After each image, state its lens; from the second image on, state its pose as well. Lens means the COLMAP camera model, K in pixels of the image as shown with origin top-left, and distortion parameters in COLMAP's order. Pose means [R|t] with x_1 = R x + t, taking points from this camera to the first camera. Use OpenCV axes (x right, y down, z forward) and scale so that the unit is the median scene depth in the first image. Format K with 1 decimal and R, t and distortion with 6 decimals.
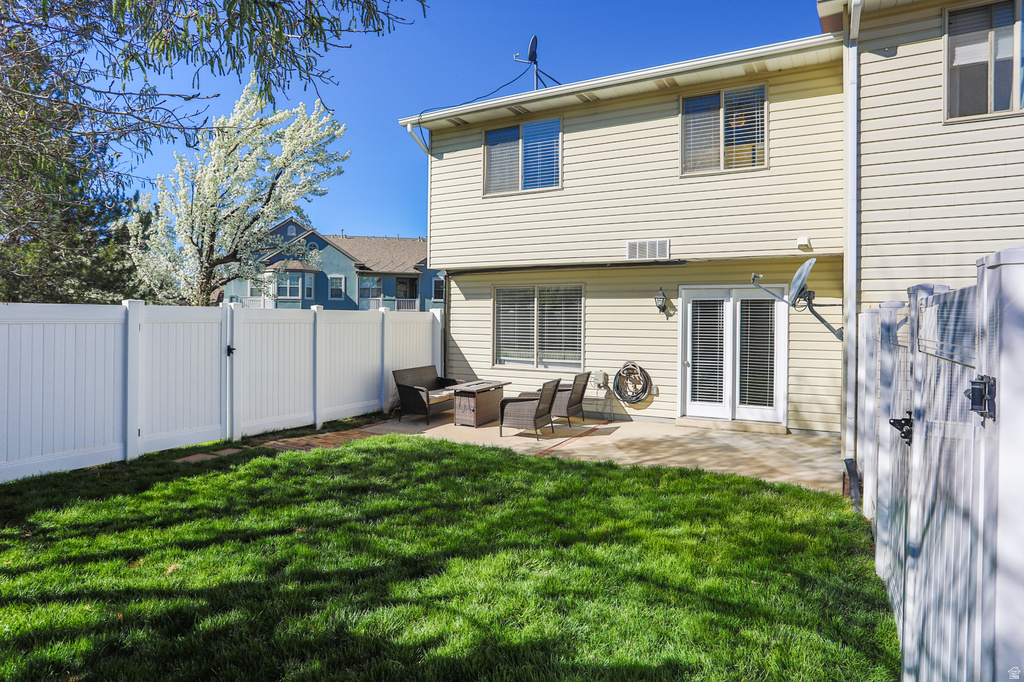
lens RADIAL K [[605.2, 0, 512.0], [0, 605.2, 341.0], [0, 0, 1]] dist [-0.002205, 0.000339]
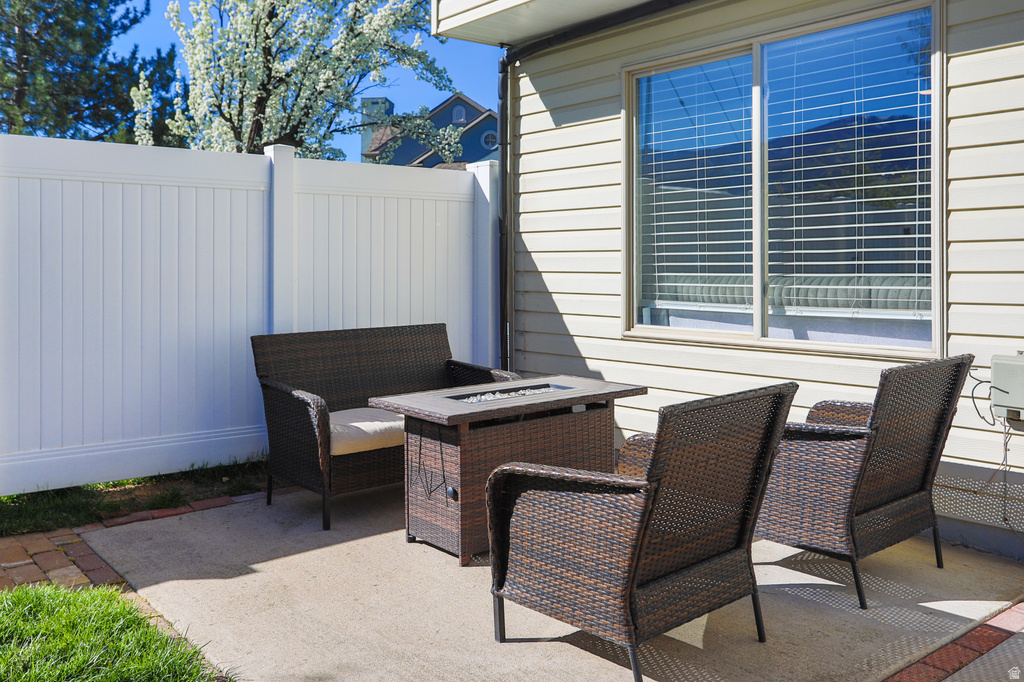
lens RADIAL K [[934.6, 0, 512.4], [0, 934.6, 270.5], [0, 0, 1]] dist [-0.003698, 0.003170]
pose [[0.934173, -0.006265, -0.356764, 0.083868], [-0.007549, 0.999275, -0.037315, 0.029441], [0.356740, 0.037552, 0.933449, 0.537151]]
